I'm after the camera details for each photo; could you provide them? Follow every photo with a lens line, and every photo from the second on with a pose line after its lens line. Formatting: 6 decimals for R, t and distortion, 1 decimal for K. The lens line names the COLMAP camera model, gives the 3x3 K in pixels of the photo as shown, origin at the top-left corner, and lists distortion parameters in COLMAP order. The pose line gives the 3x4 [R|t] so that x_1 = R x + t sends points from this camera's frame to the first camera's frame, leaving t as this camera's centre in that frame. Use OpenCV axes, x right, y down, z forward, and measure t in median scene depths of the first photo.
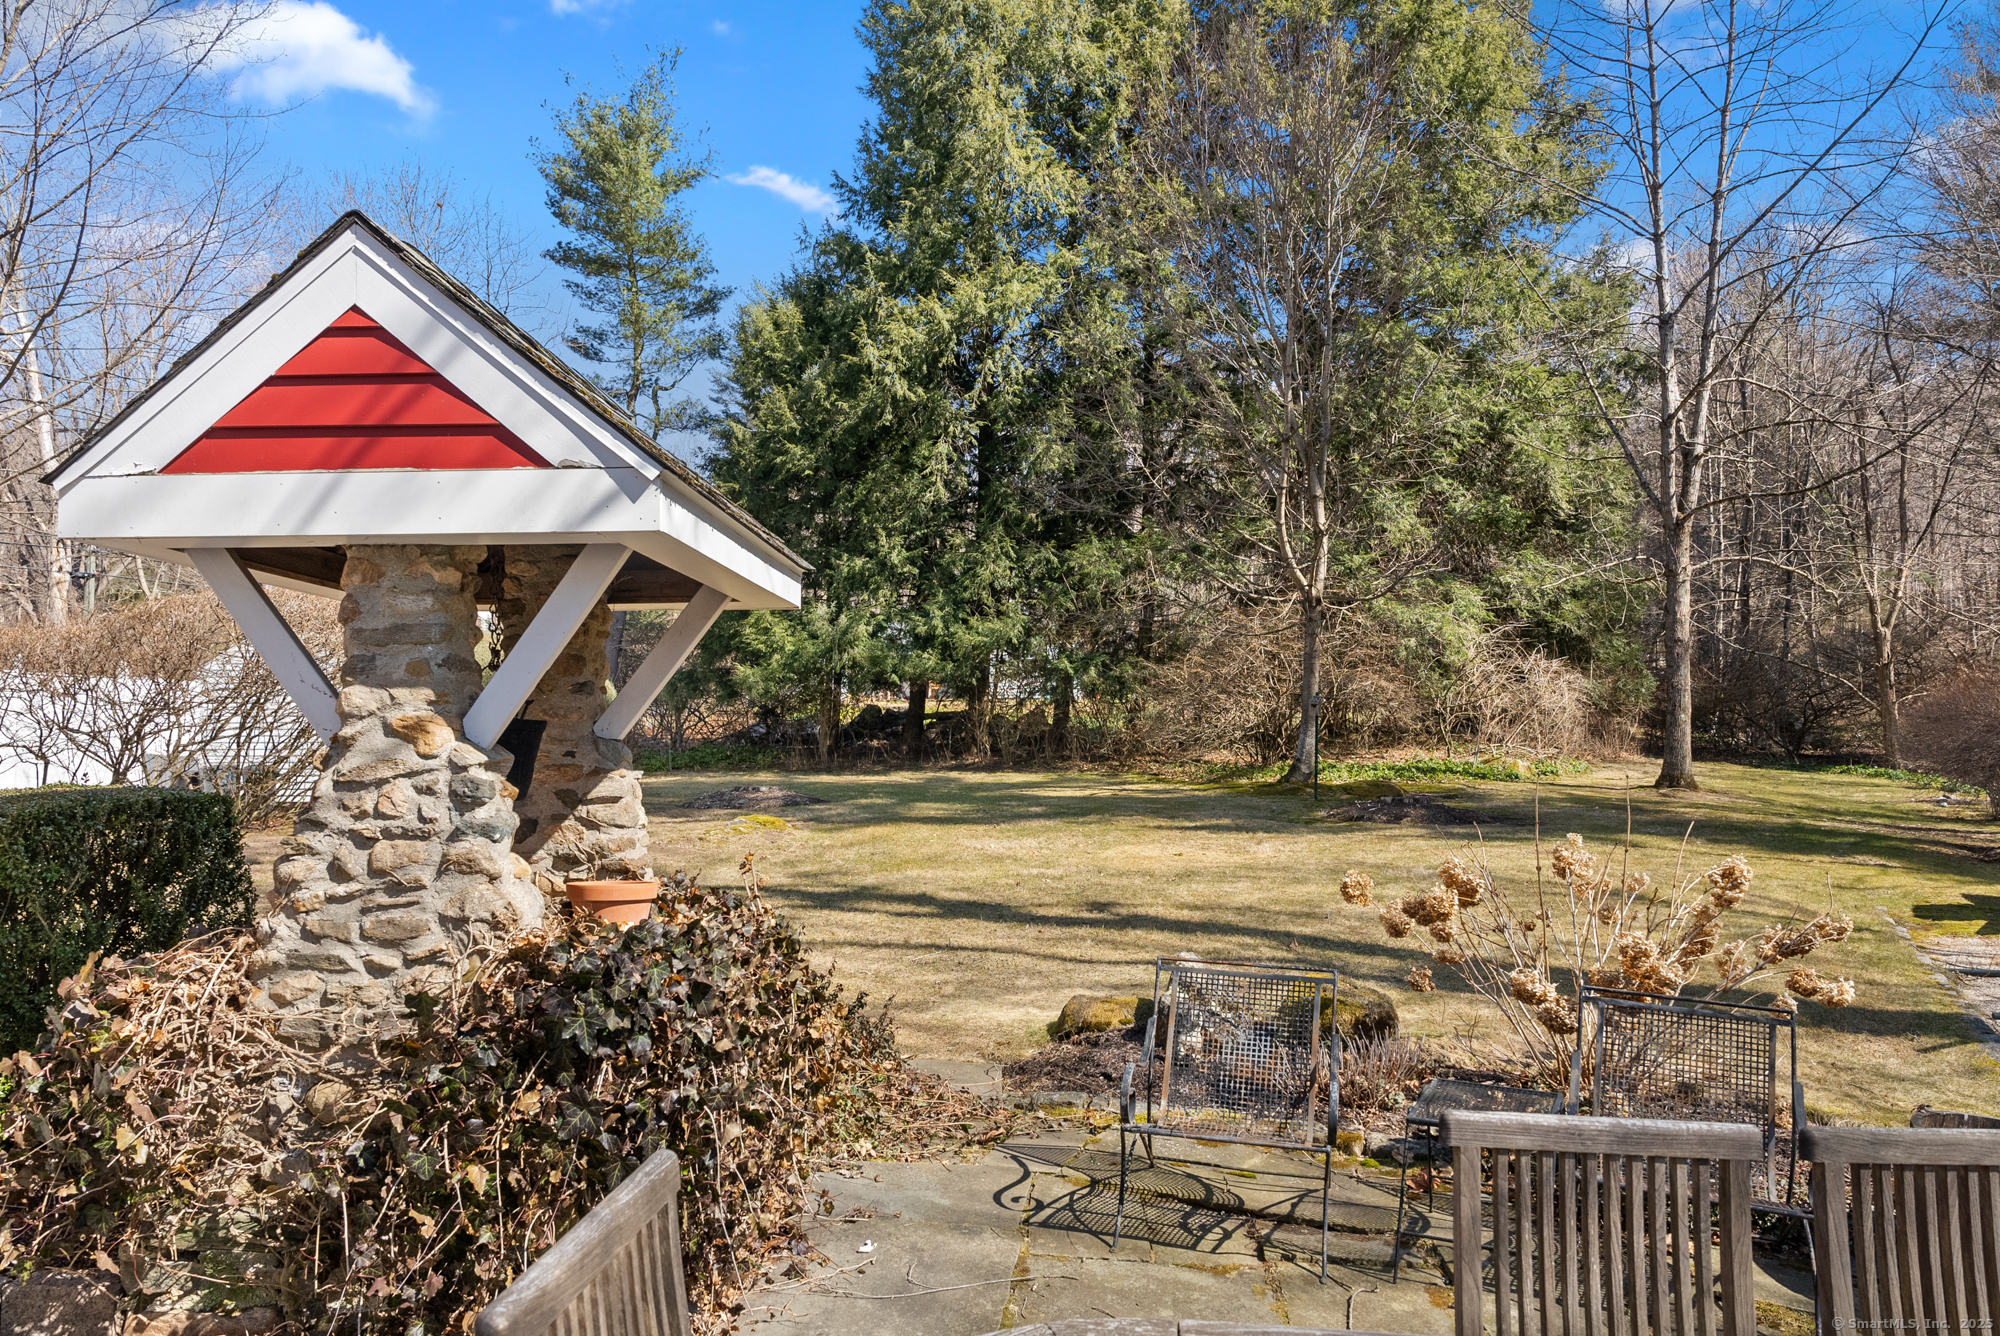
lens RADIAL K [[1521.6, 0, 999.9], [0, 1521.6, 663.8], [0, 0, 1]] dist [-0.027293, -0.001822]
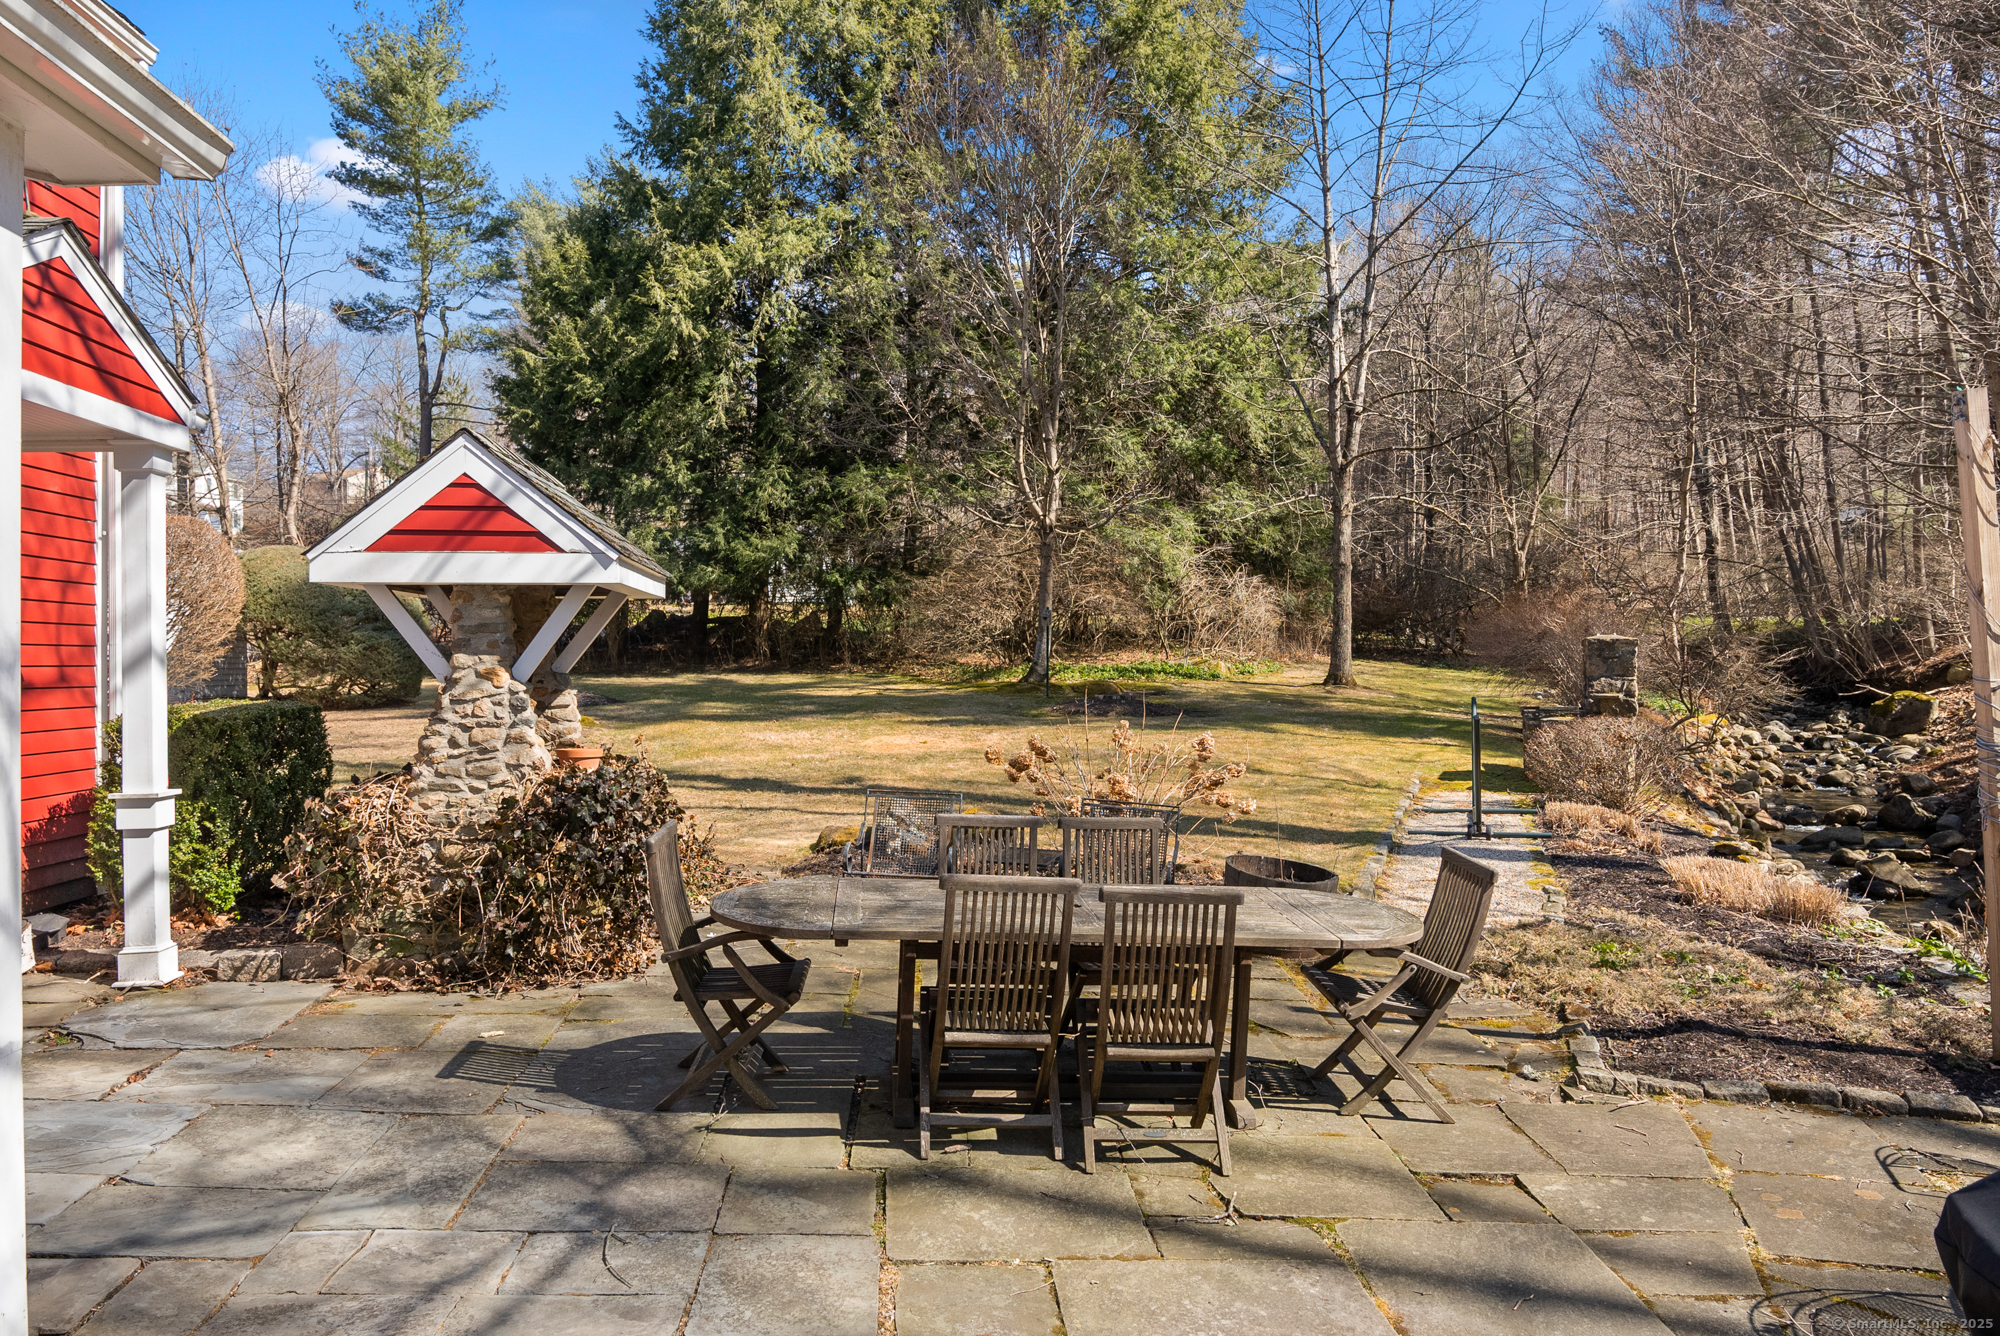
lens RADIAL K [[1521.6, 0, 1003.1], [0, 1521.6, 671.8], [0, 0, 1]] dist [-0.027293, -0.001822]
pose [[0.989186, -0.005632, 0.146557, -0.000009], [-0.005116, 0.997329, 0.072860, -0.014730], [-0.146576, -0.072822, 0.986515, -0.146935]]
